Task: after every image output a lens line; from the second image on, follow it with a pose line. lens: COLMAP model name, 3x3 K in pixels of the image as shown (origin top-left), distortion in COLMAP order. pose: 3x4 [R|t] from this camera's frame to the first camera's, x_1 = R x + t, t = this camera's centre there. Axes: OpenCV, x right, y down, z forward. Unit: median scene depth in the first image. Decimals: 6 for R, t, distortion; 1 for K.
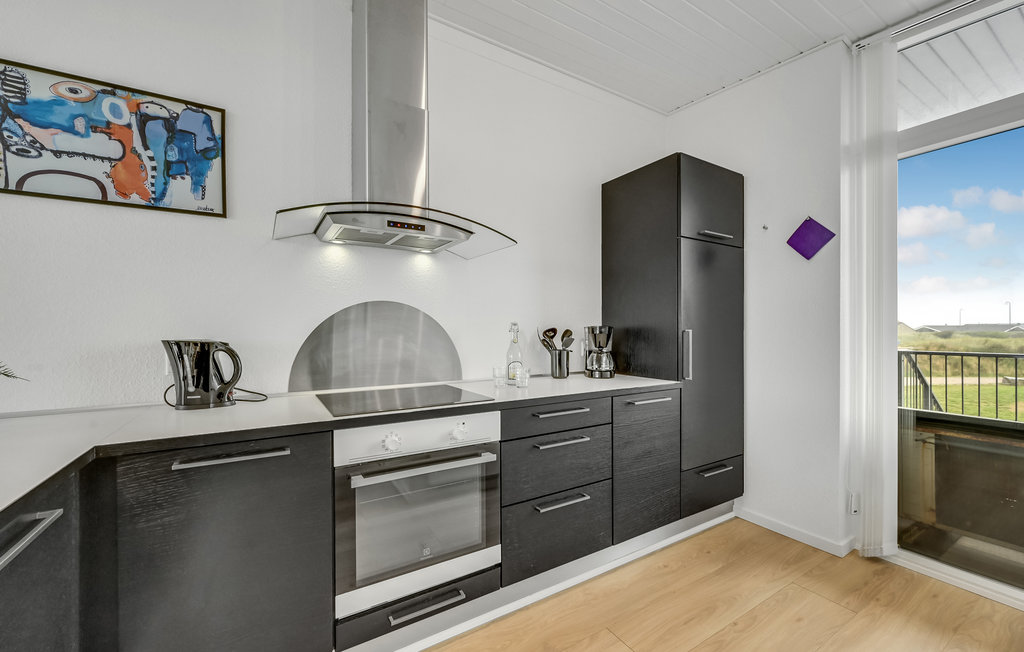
lens RADIAL K [[409.5, 0, 512.0], [0, 409.5, 326.0], [0, 0, 1]] dist [-0.001580, -0.000144]
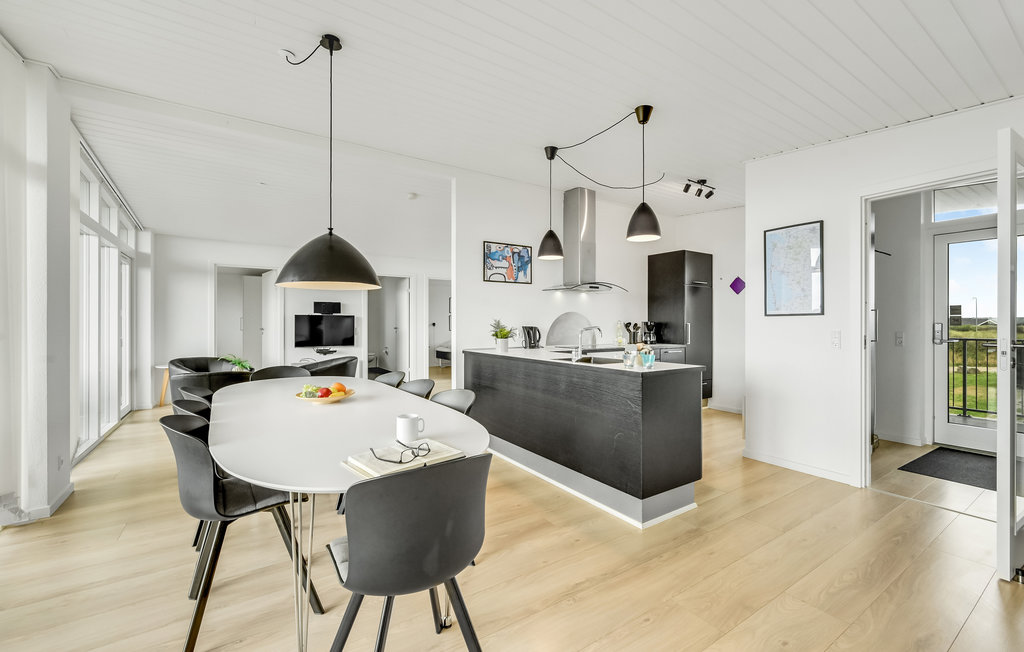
lens RADIAL K [[418.9, 0, 515.0], [0, 418.9, 323.0], [0, 0, 1]] dist [-0.001278, -0.000078]
pose [[0.999350, 0.001259, 0.036039, -0.961811], [-0.001561, 0.999964, 0.008338, -0.016353], [-0.036028, -0.008389, 0.999316, -2.025191]]
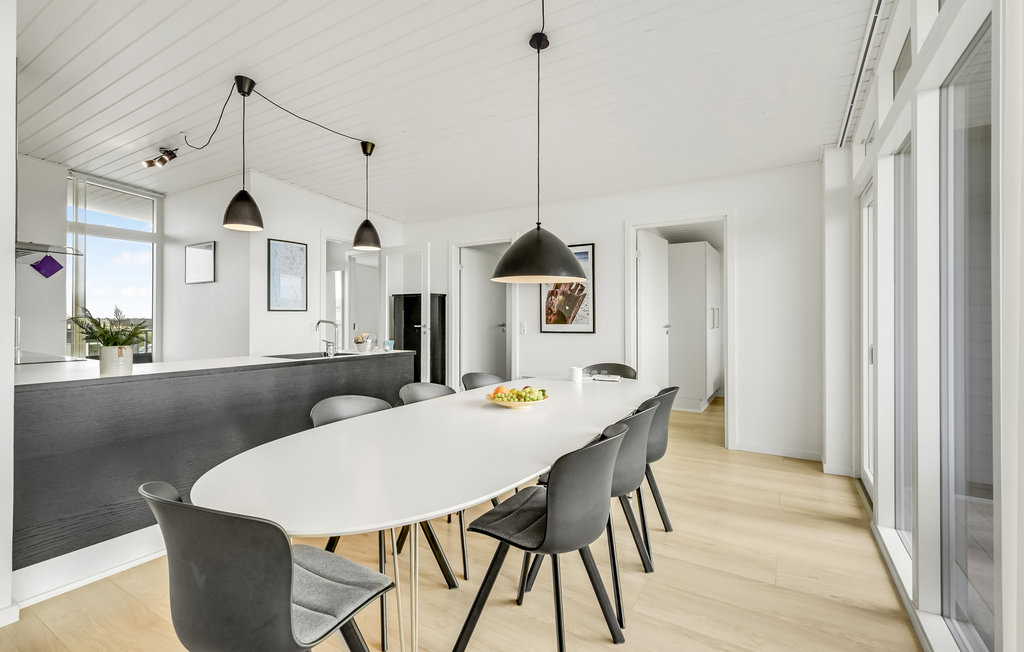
lens RADIAL K [[450.6, 0, 514.7], [0, 450.6, 317.6], [0, 0, 1]] dist [-0.000012, -0.000025]
pose [[-0.464142, 0.001760, 0.885759, -2.802023], [-0.008239, 0.999946, -0.006304, 0.010474], [-0.885722, -0.010223, -0.464103, 0.129618]]
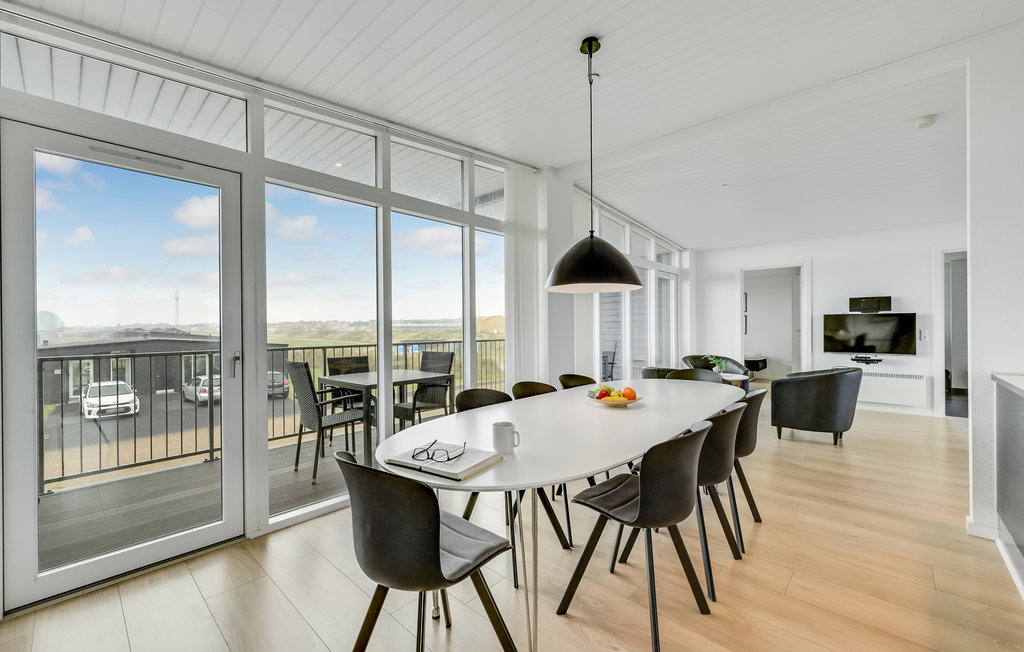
lens RADIAL K [[409.5, 0, 512.0], [0, 409.5, 326.0], [0, 0, 1]] dist [-0.001580, -0.000144]
pose [[0.275392, -0.001782, -0.961330, -0.292193], [0.014859, 0.999887, 0.002403, -0.008338], [0.961217, -0.014946, 0.275387, -1.259733]]
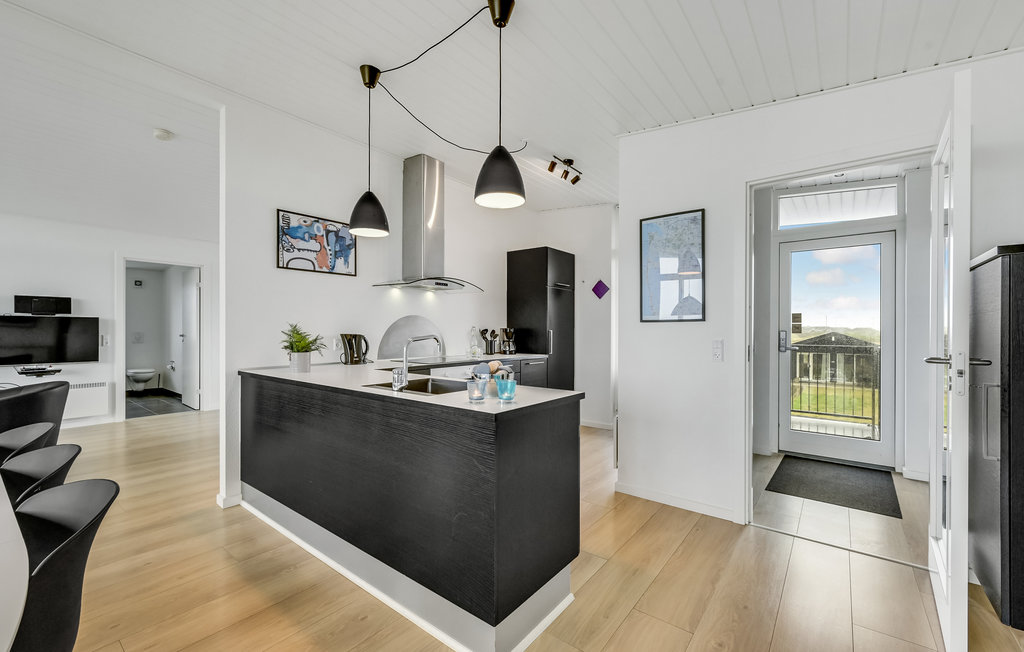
lens RADIAL K [[418.4, 0, 514.5], [0, 418.4, 330.0], [0, 0, 1]] dist [0.001237, 0.000210]
pose [[0.935727, 0.004008, 0.352702, -0.725654], [-0.007410, 0.999938, 0.008296, -0.012574], [-0.352647, -0.010376, 0.935699, -1.376318]]
